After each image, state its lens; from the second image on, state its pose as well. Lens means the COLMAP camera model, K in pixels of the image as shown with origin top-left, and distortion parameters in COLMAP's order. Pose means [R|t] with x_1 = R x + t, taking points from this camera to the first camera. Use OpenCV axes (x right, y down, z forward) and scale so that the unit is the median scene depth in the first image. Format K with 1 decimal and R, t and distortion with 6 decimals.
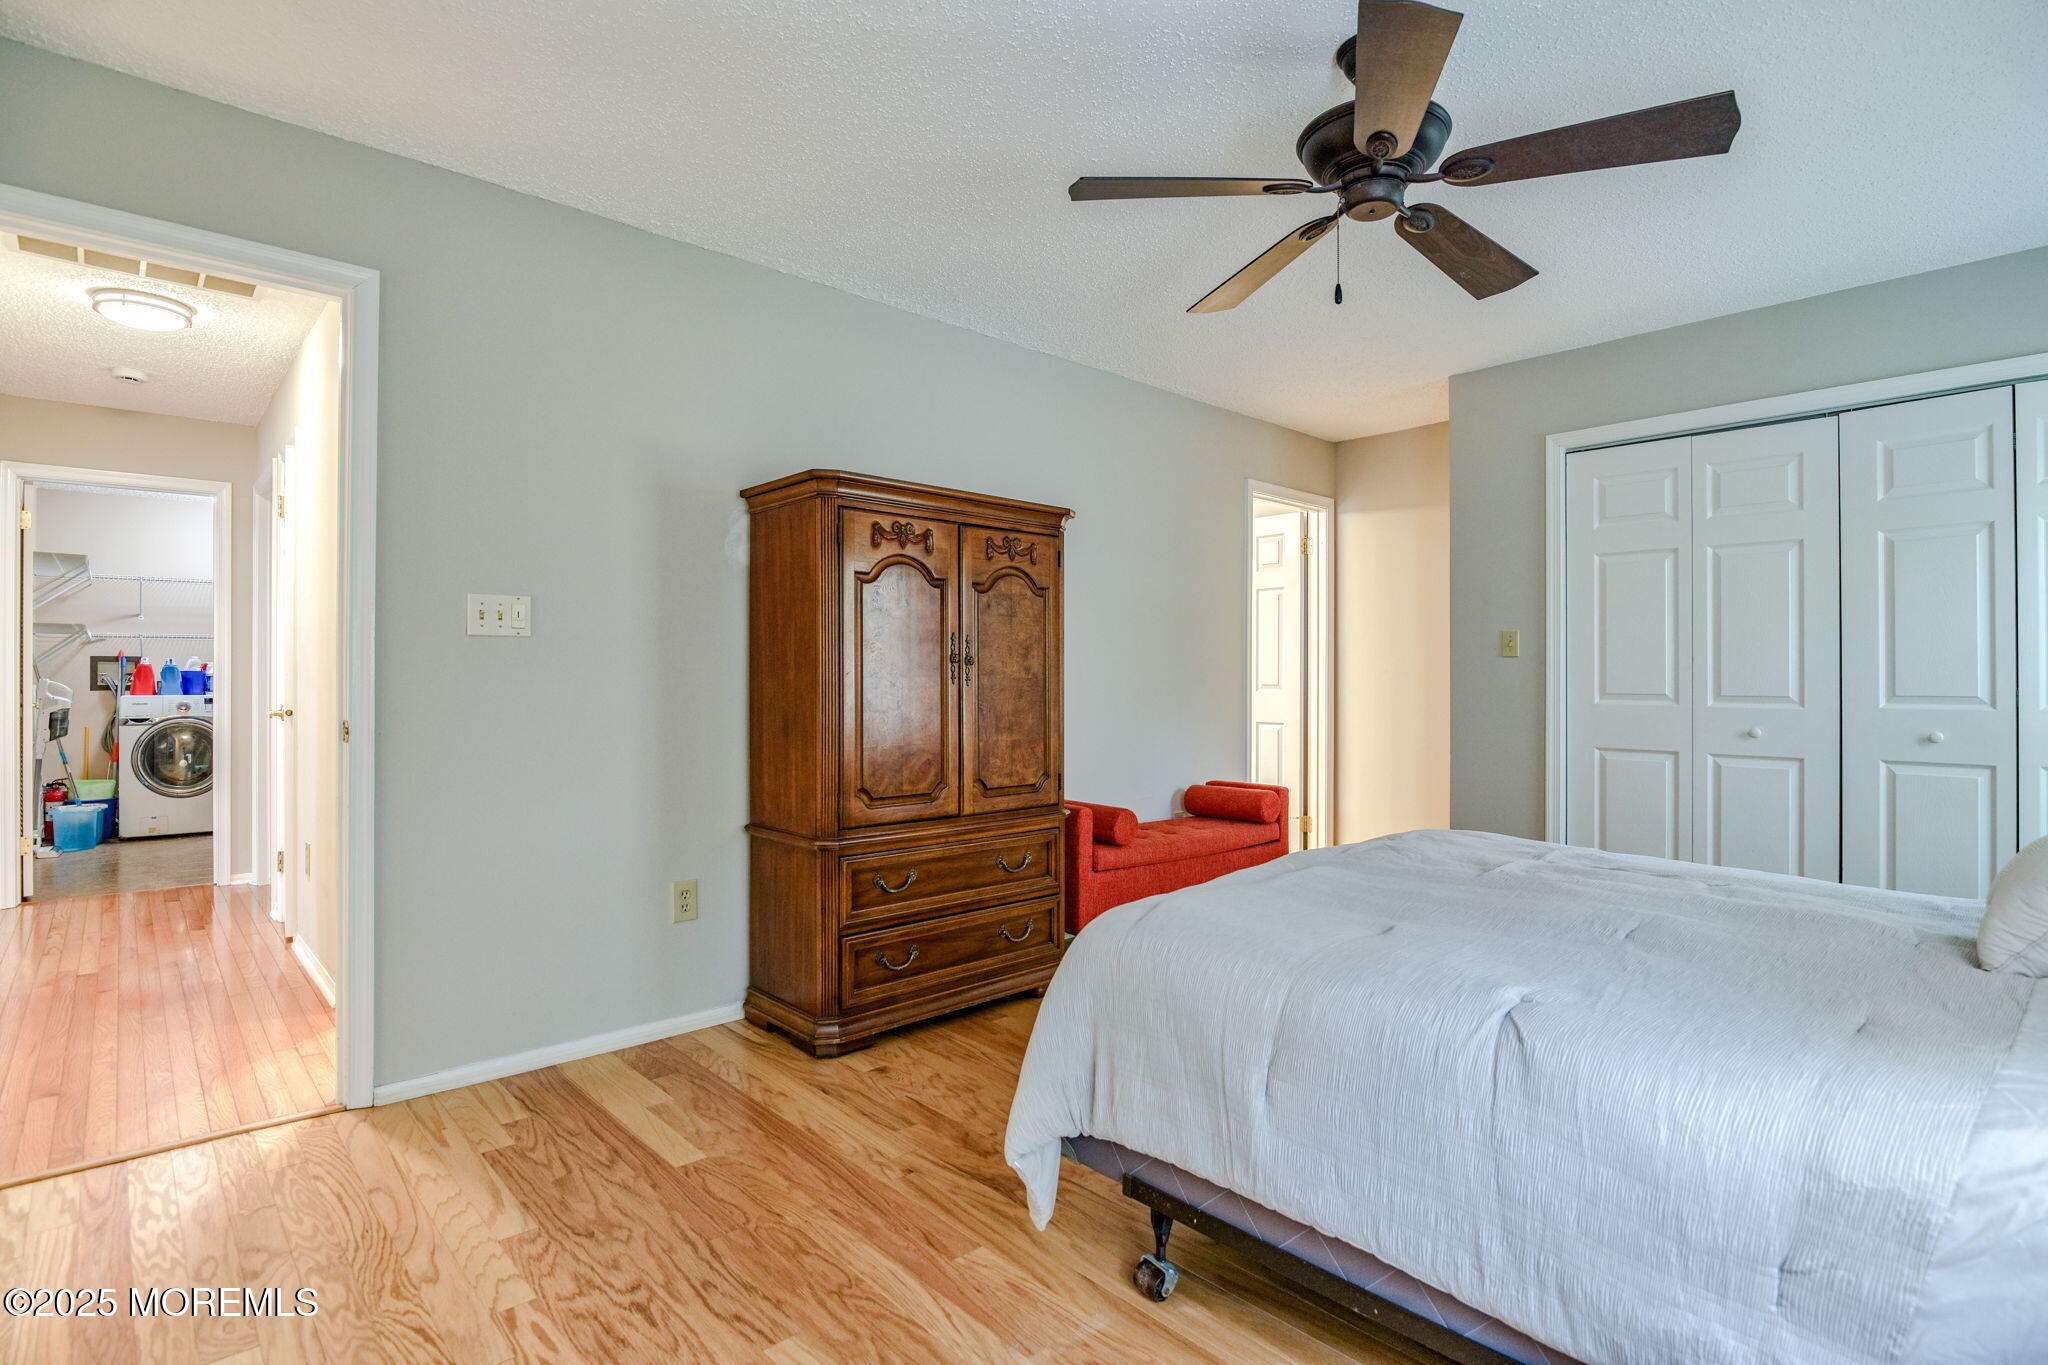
lens RADIAL K [[998.8, 0, 1026.2], [0, 998.8, 671.8], [0, 0, 1]] dist [-0.000335, -0.000326]
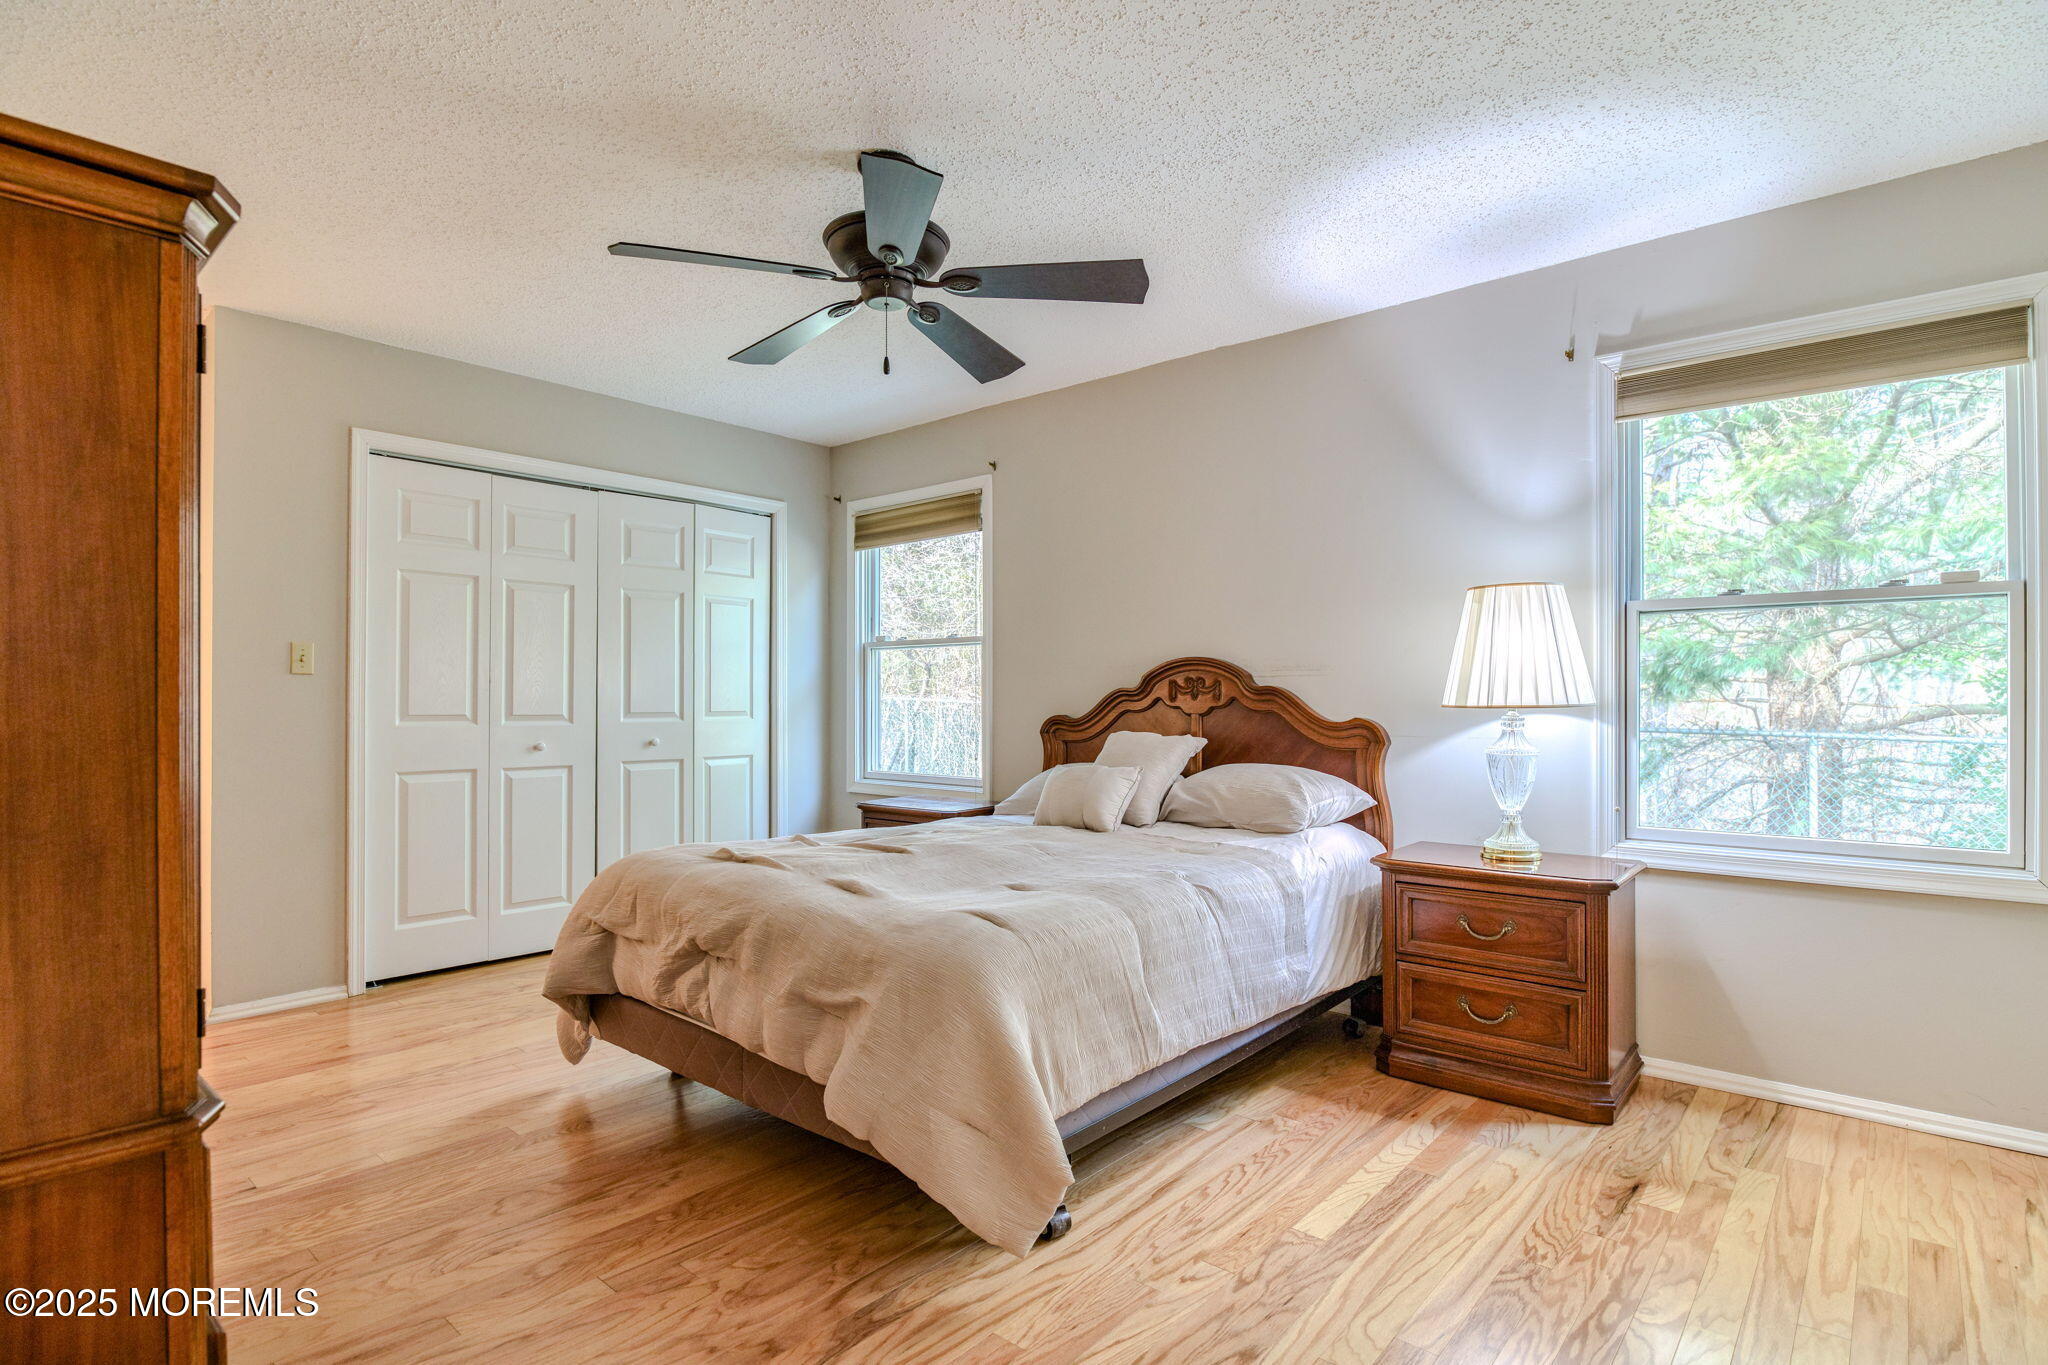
lens RADIAL K [[1047.4, 0, 1023.6], [0, 1047.4, 674.5], [0, 0, 1]] dist [-0.000857, -0.011068]
pose [[-0.102357, 0.018303, 0.994579, -0.781746], [-0.004346, 0.999813, -0.018846, -0.001573], [-0.994738, -0.006252, -0.102258, 0.841272]]
